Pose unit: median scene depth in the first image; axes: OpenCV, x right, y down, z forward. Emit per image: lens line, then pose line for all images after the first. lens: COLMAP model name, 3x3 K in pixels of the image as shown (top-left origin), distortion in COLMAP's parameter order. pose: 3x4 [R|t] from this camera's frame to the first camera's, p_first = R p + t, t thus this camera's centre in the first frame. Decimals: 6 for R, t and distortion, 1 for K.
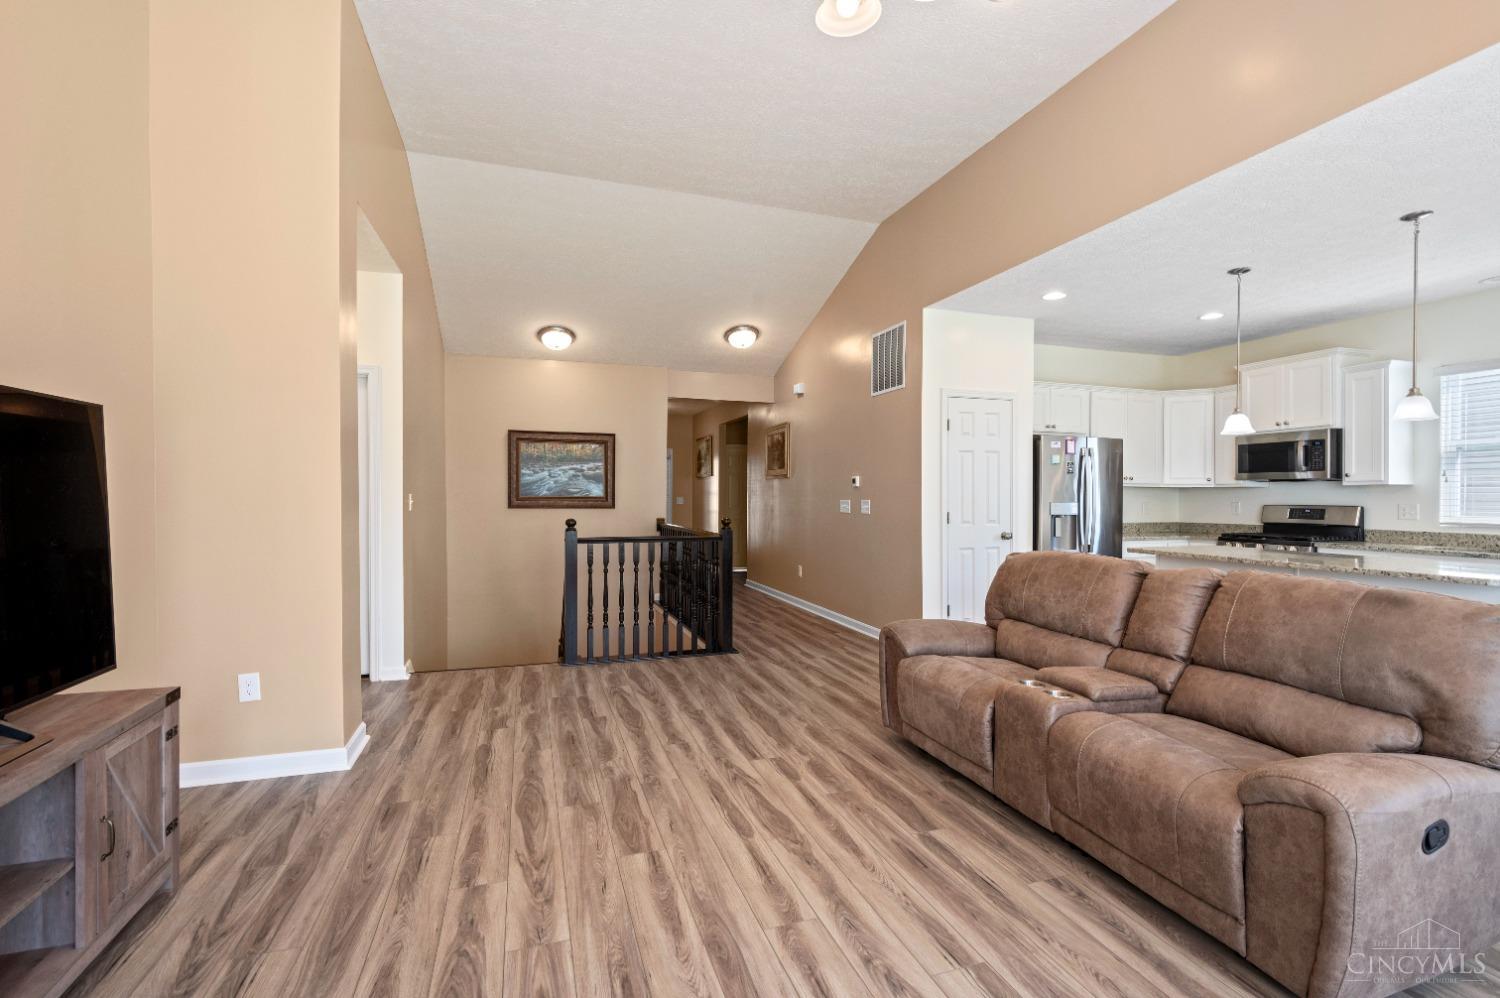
lens RADIAL K [[674.1, 0, 751.9], [0, 674.1, 492.9], [0, 0, 1]] dist [0.000573, 0.000229]
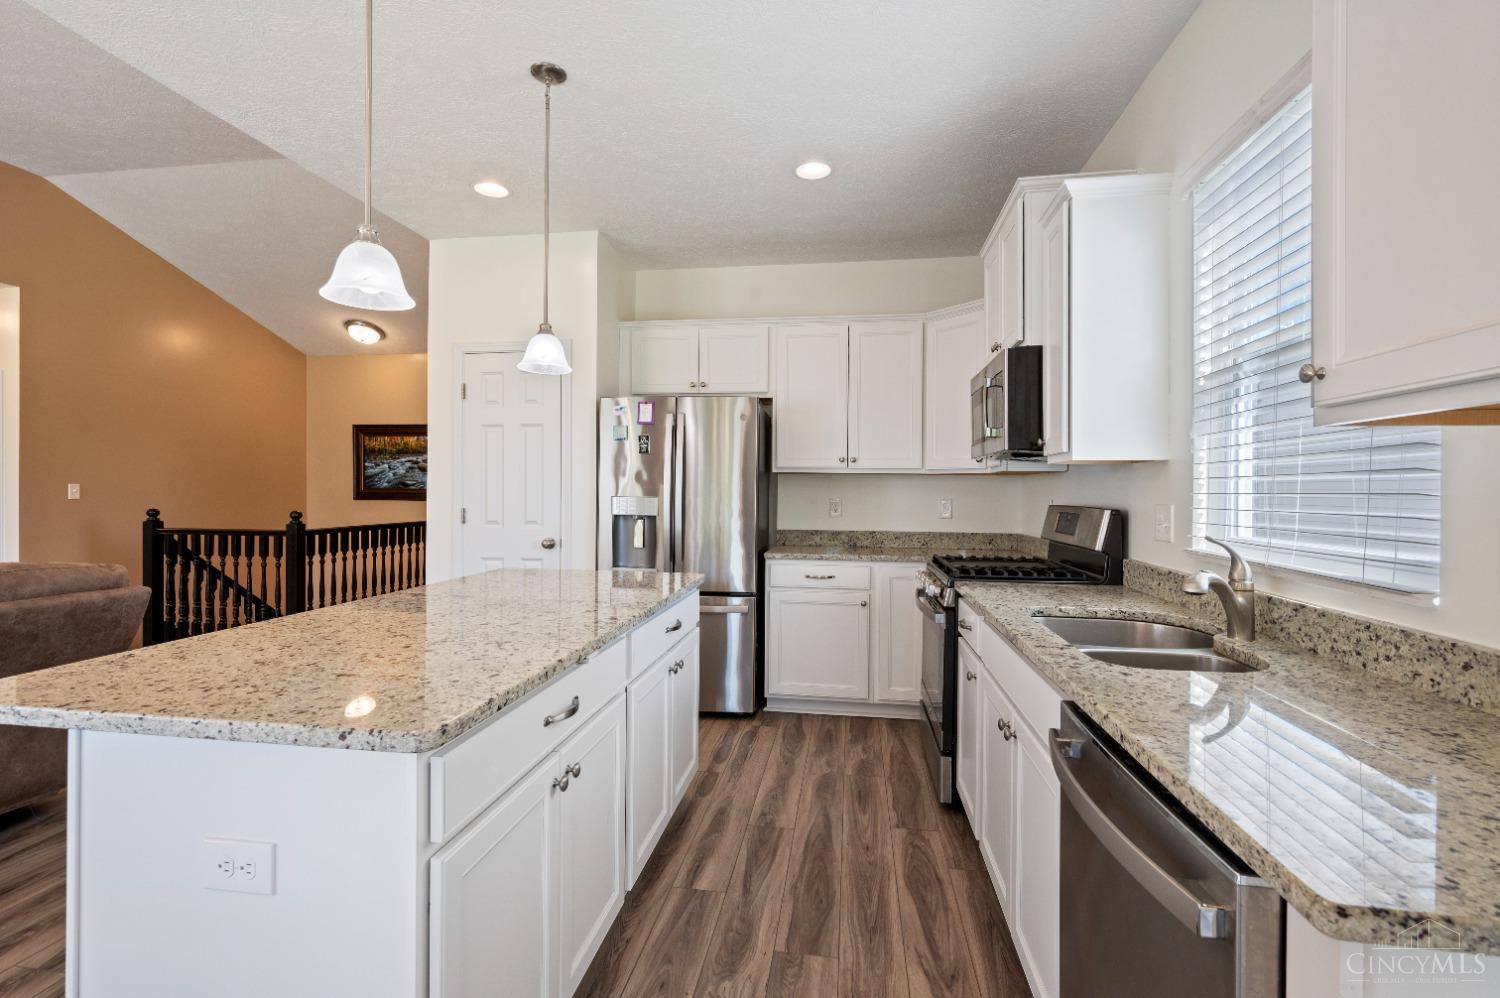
lens RADIAL K [[674.1, 0, 751.9], [0, 674.1, 492.9], [0, 0, 1]] dist [0.000573, 0.000229]
pose [[0.890040, 0.005420, -0.455851, 1.575674], [-0.002862, 0.999976, 0.006301, 0.009576], [0.455874, -0.004303, 0.890034, 0.829009]]
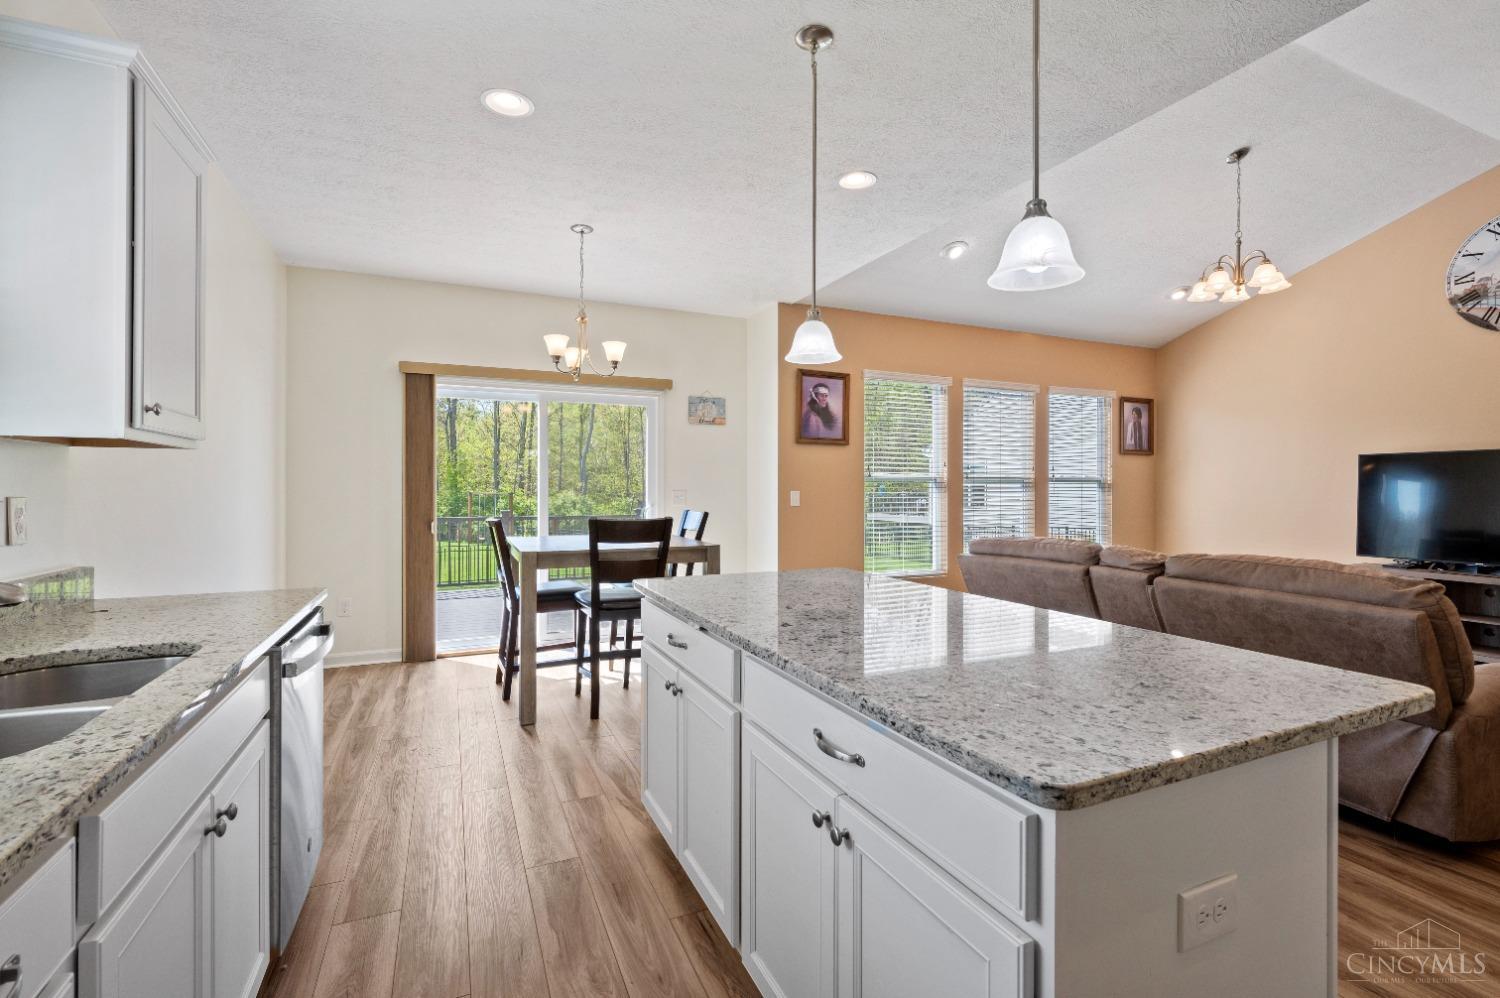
lens RADIAL K [[674.1, 0, 751.9], [0, 674.1, 492.9], [0, 0, 1]] dist [0.000573, 0.000229]
pose [[-0.994753, -0.003591, -0.102239, 1.245255], [-0.004047, 0.999983, 0.004248, 0.013737], [0.102222, 0.004640, -0.994751, 1.838828]]
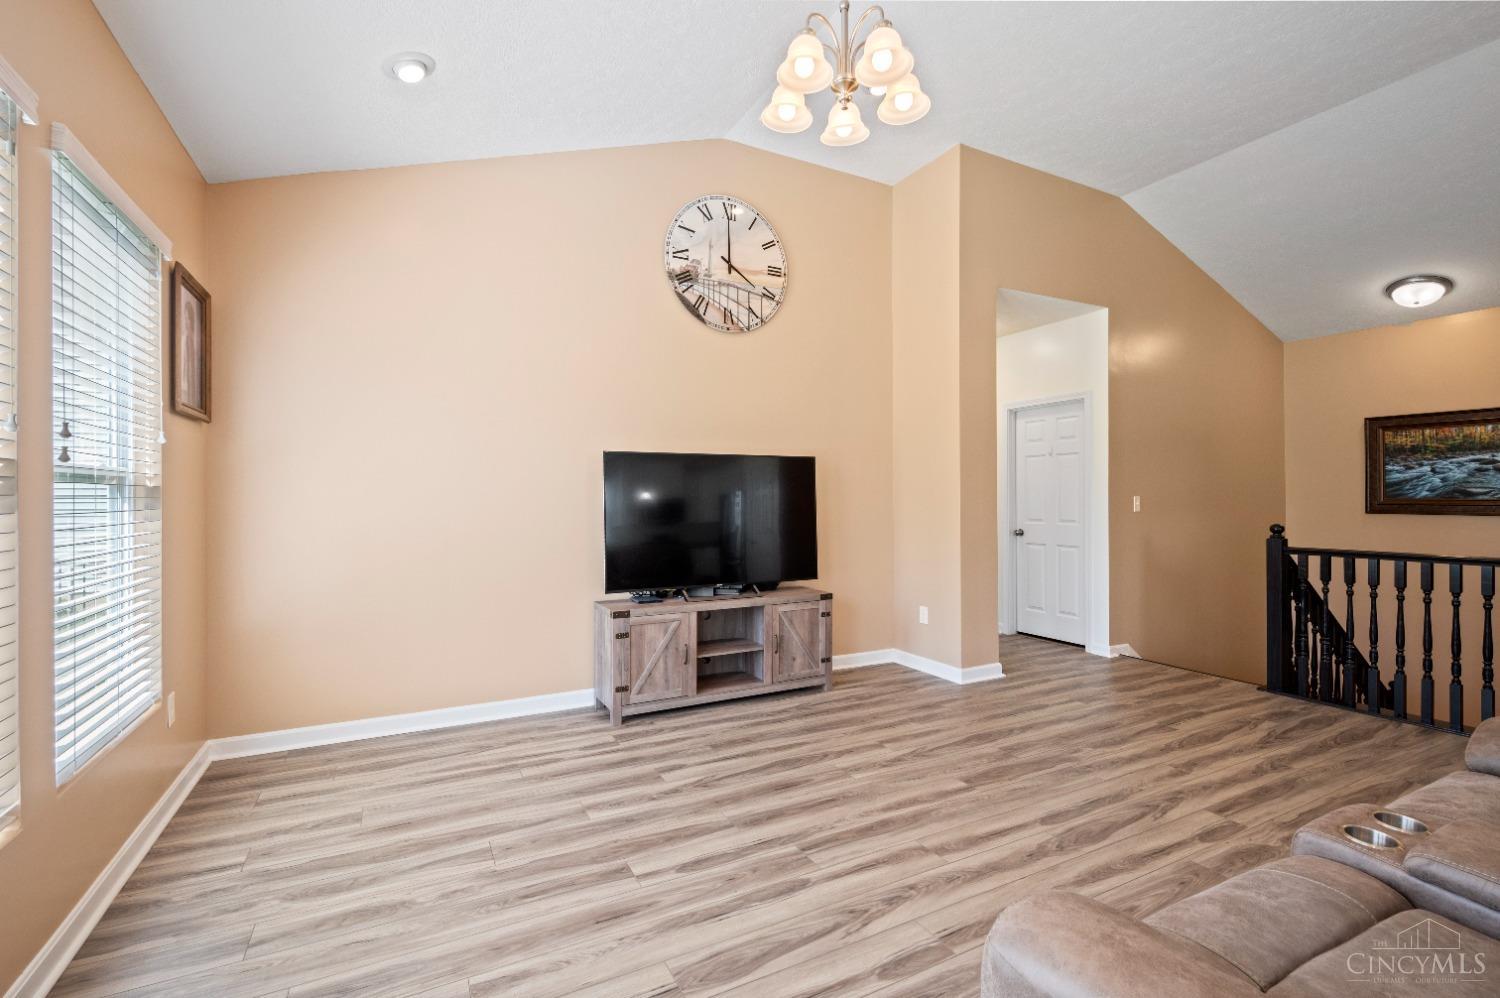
lens RADIAL K [[668.9, 0, 750.0], [0, 668.9, 499.0], [0, 0, 1]] dist [-0.000816, 0.000098]
pose [[0.158893, -0.000816, -0.987296, 0.759074], [0.004130, 0.999991, -0.000162, 0.005200], [0.987287, -0.004052, 0.158895, 0.314779]]
